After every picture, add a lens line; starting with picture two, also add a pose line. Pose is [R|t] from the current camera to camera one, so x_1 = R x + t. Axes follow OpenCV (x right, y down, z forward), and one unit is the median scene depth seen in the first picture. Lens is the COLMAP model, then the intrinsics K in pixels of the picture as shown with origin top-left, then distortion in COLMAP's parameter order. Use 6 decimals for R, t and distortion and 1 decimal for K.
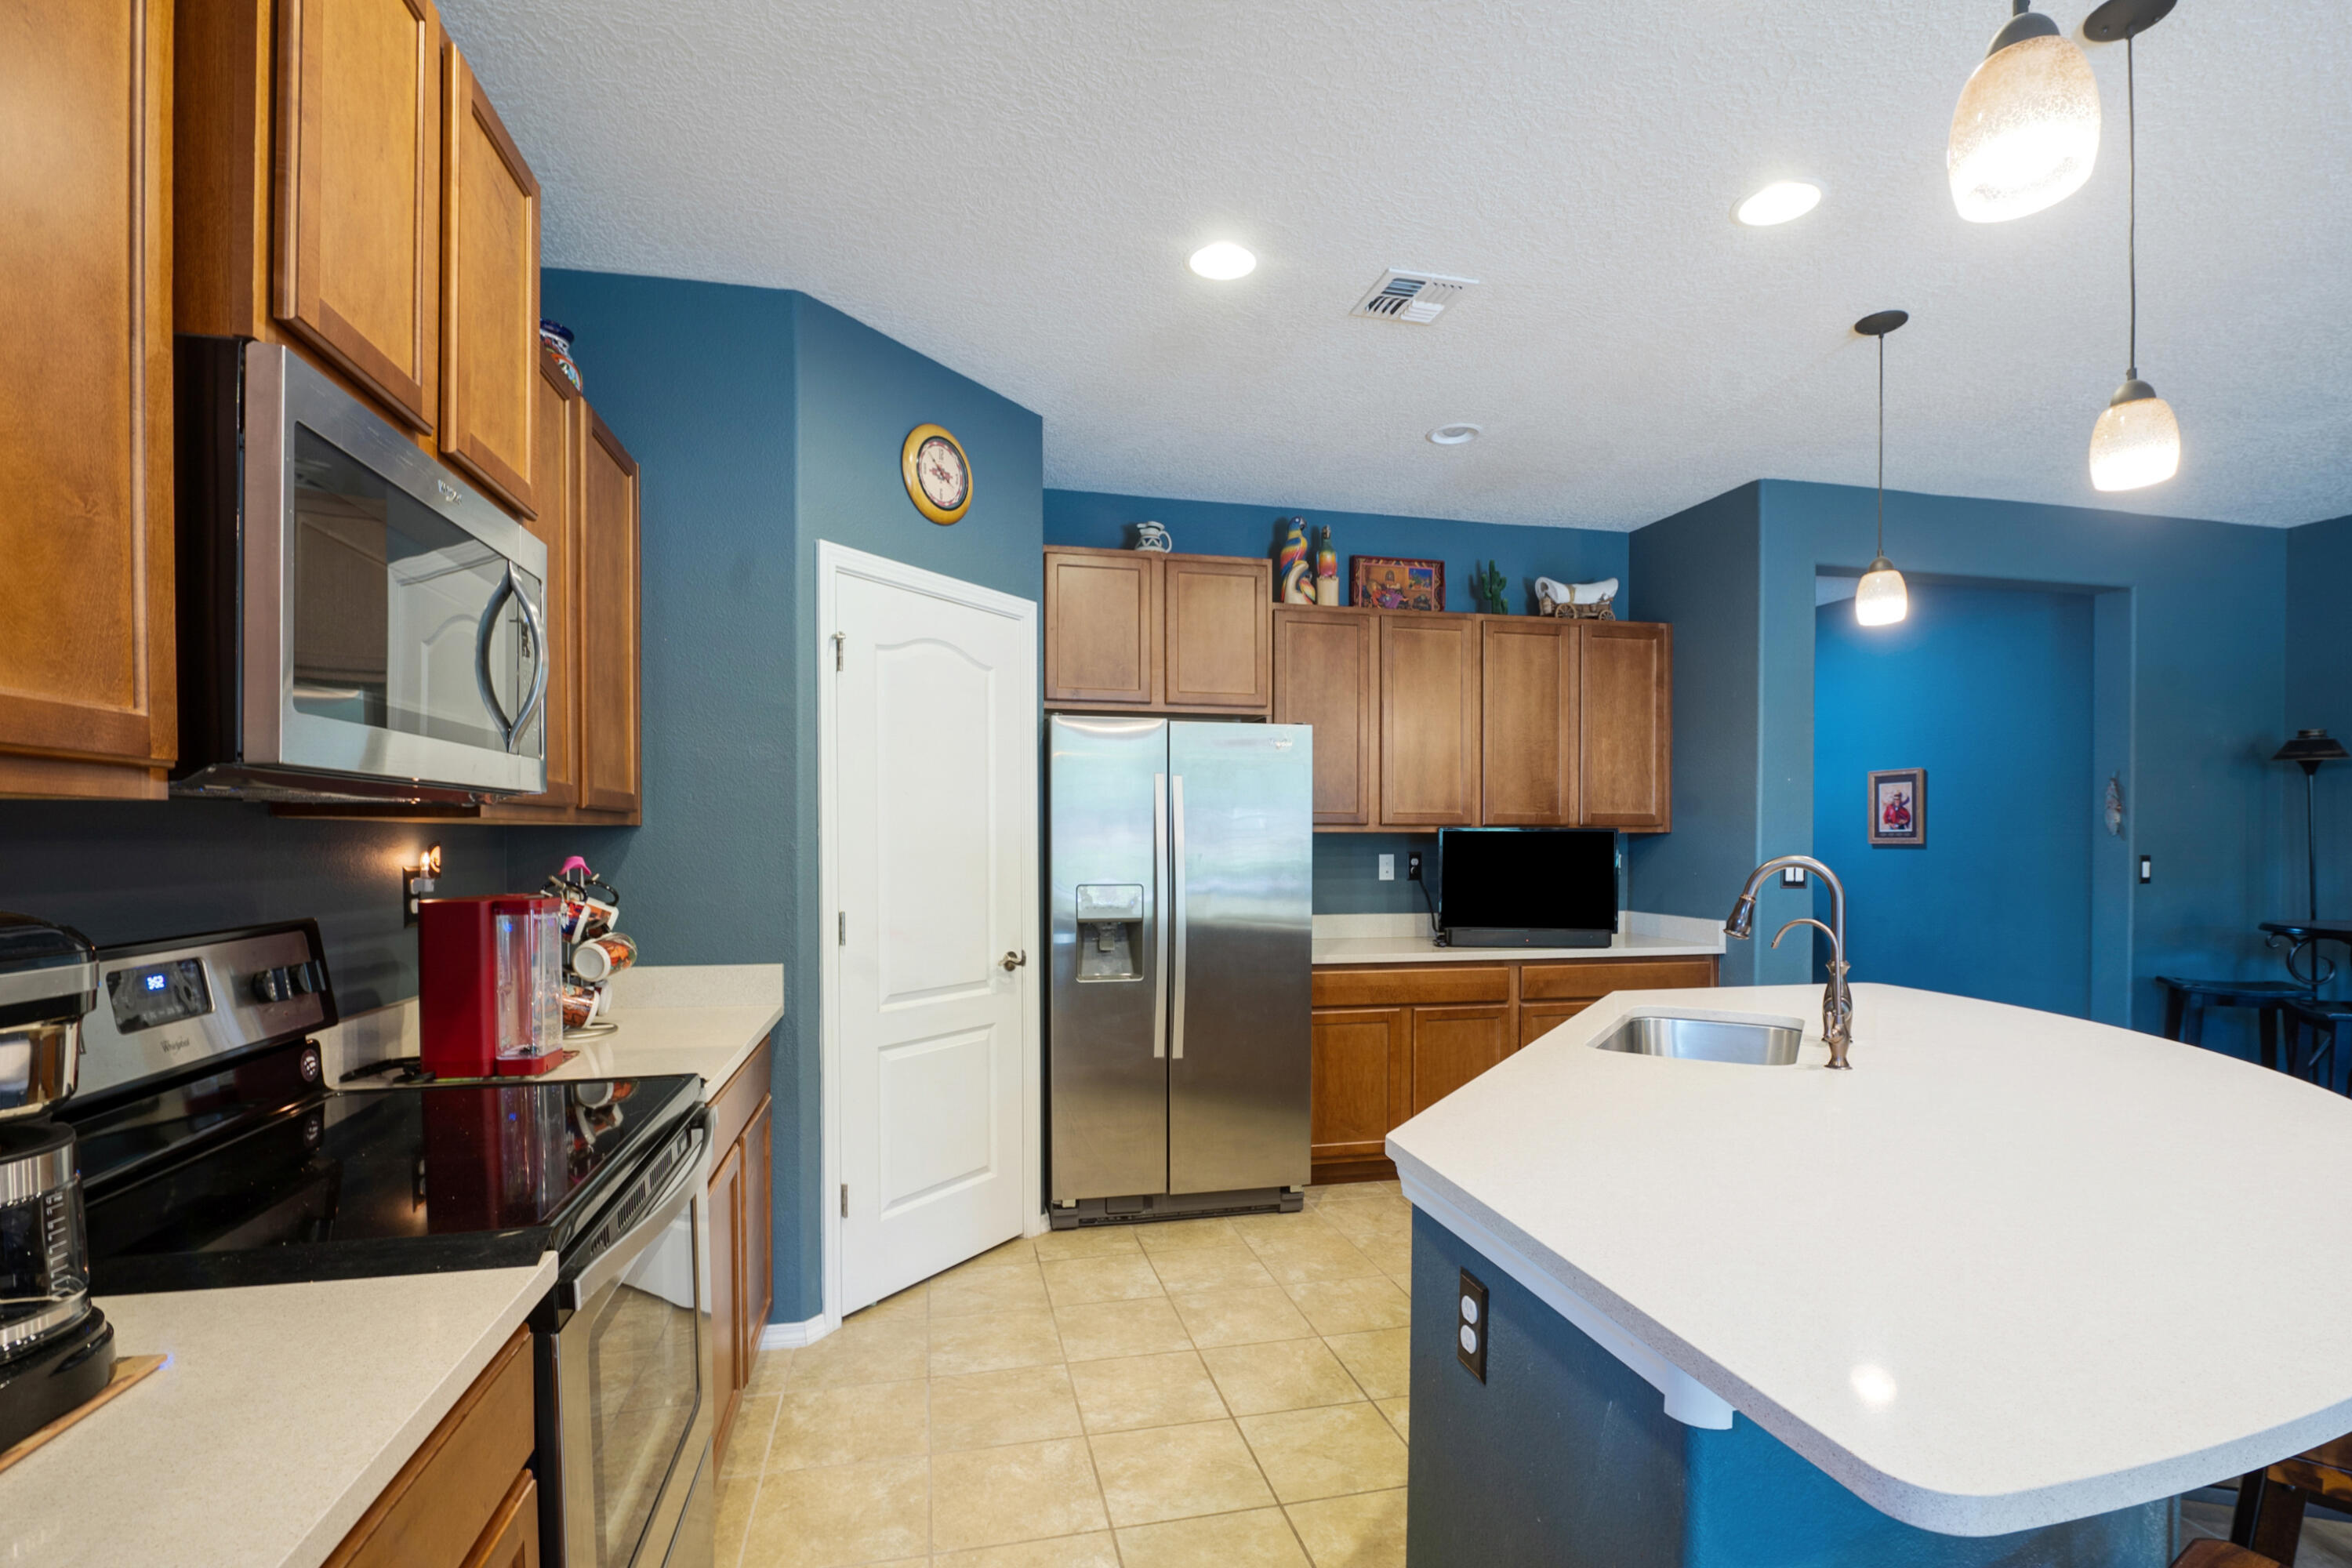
lens RADIAL K [[1064.3, 0, 1186.1], [0, 1064.3, 850.4], [0, 0, 1]] dist [-0.004708, 0.000543]
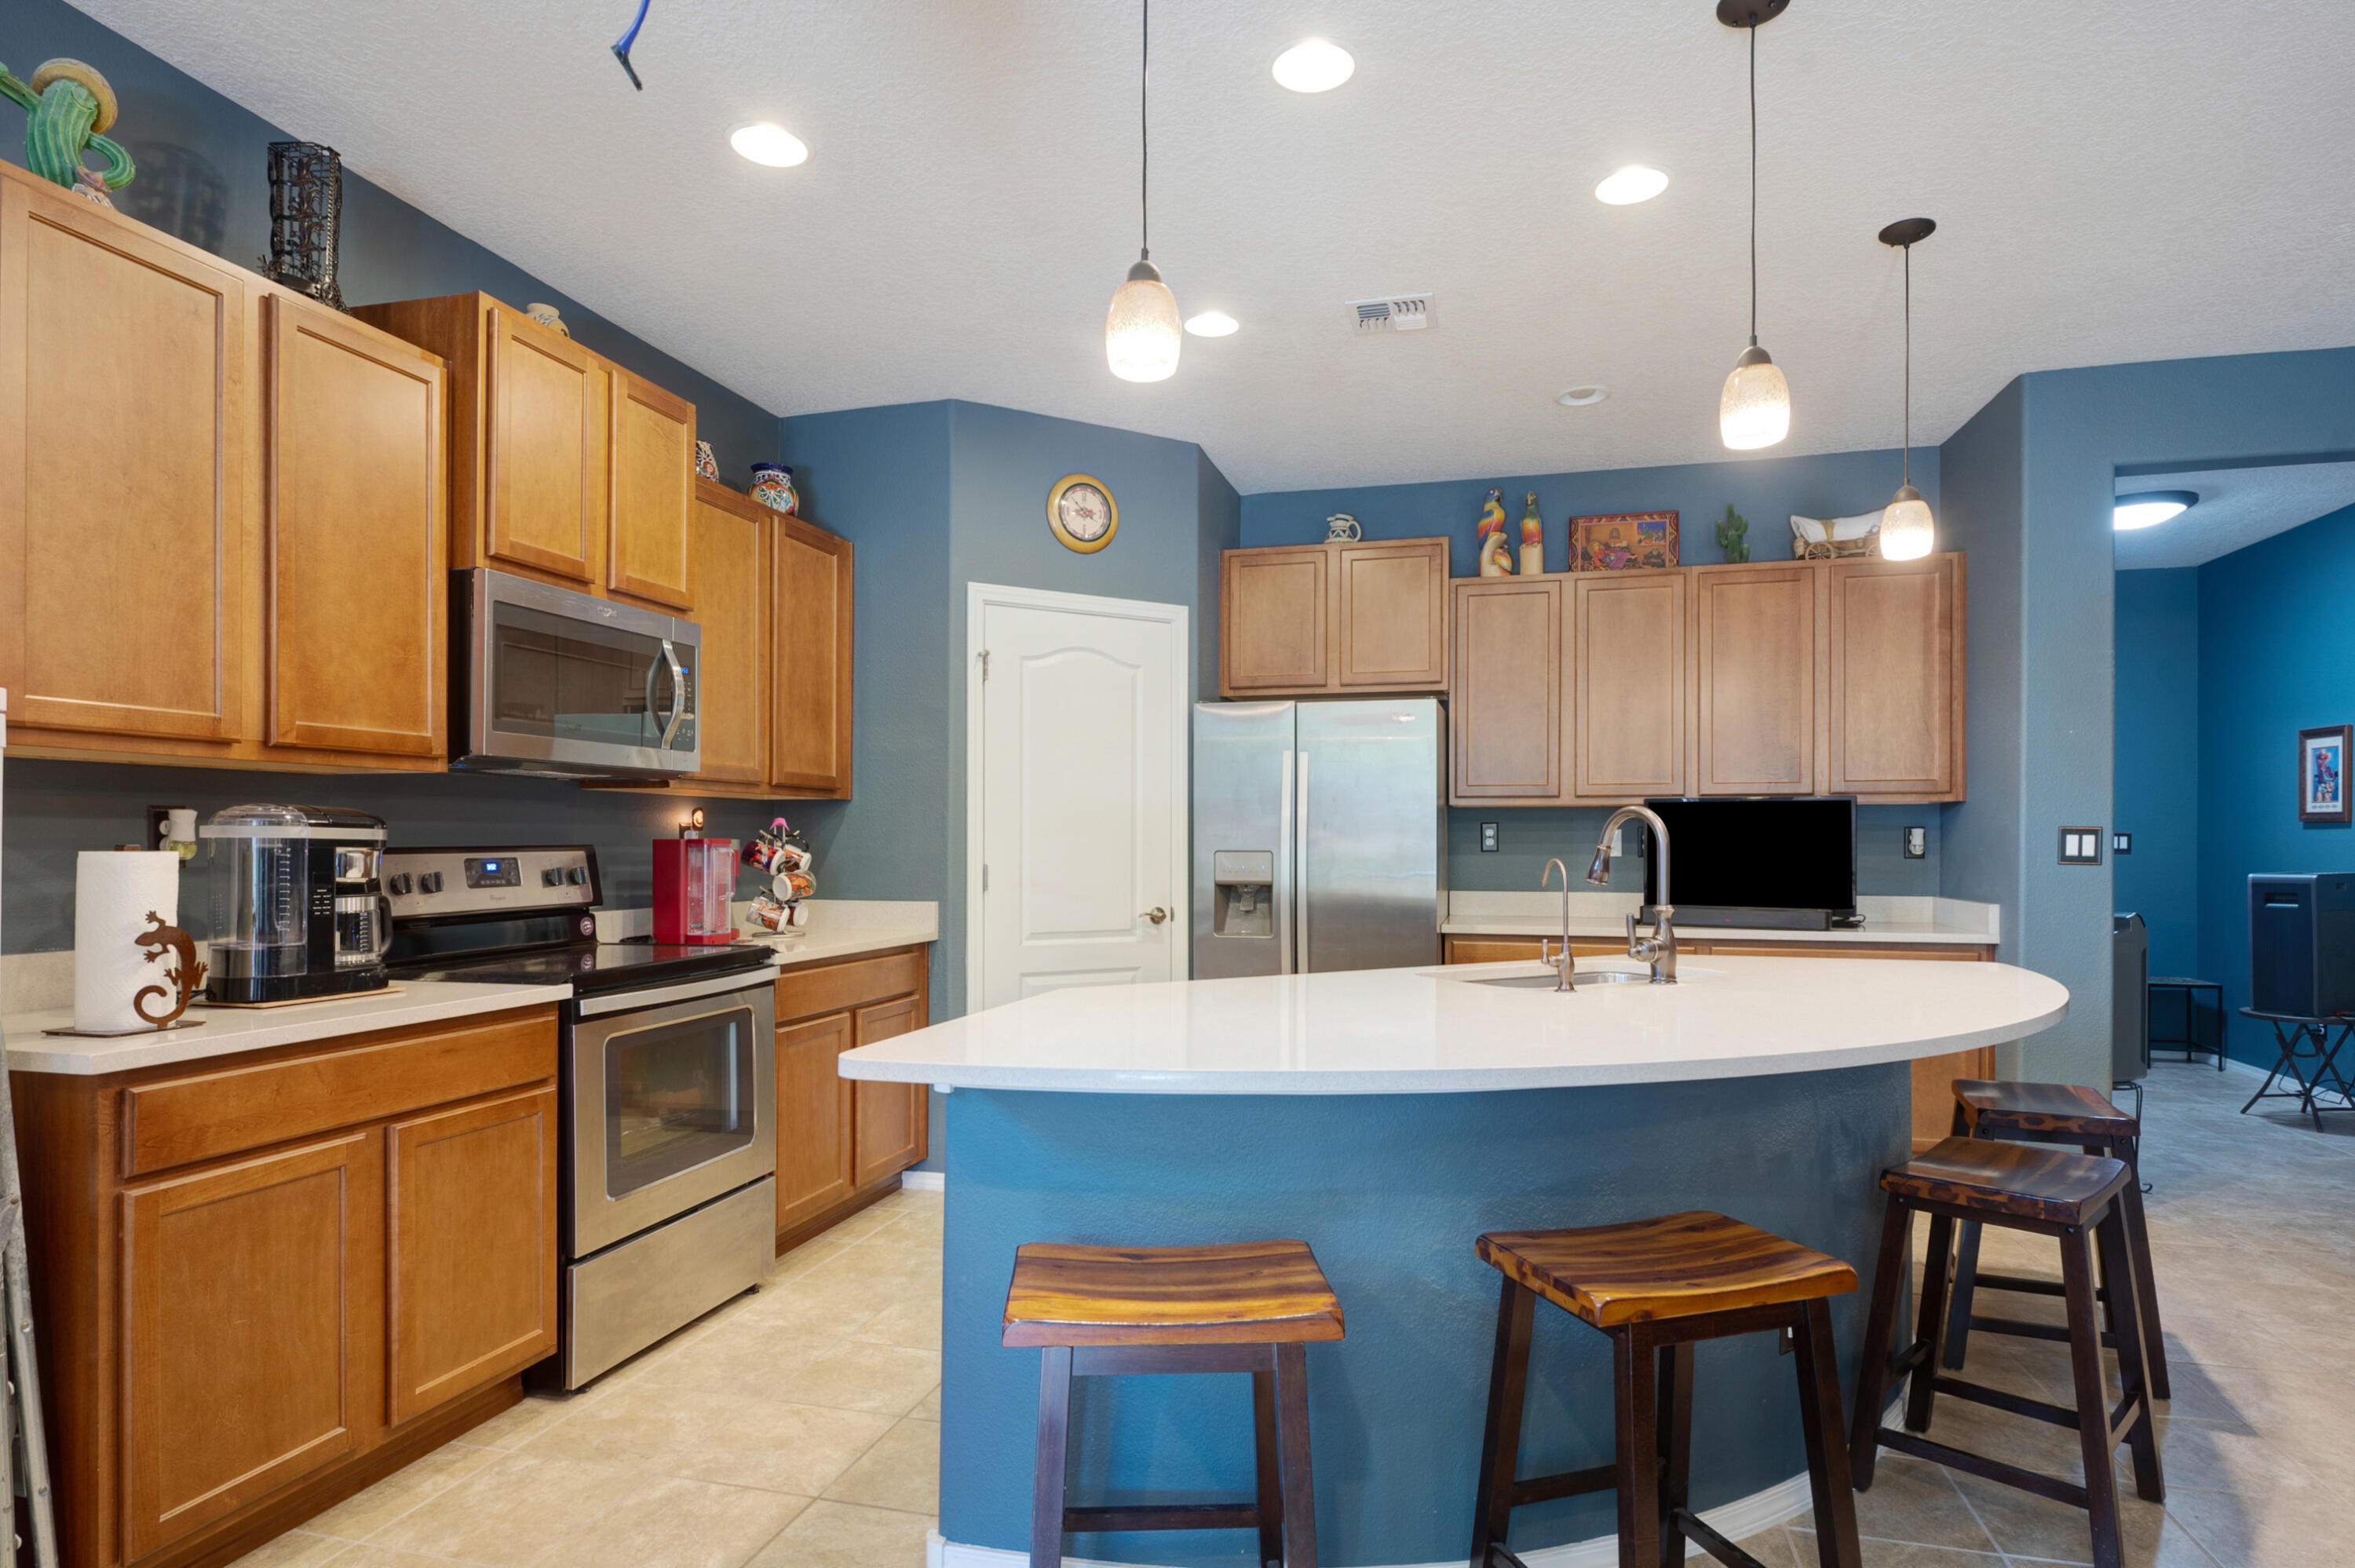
lens RADIAL K [[1274.4, 0, 1240.2], [0, 1274.4, 830.8], [0, 0, 1]] dist [-0.000041, -0.003248]
pose [[0.889943, -0.006792, -0.456021, 0.446472], [-0.002982, 0.999781, -0.020709, 0.032127], [0.456062, 0.019790, 0.889728, -0.163747]]
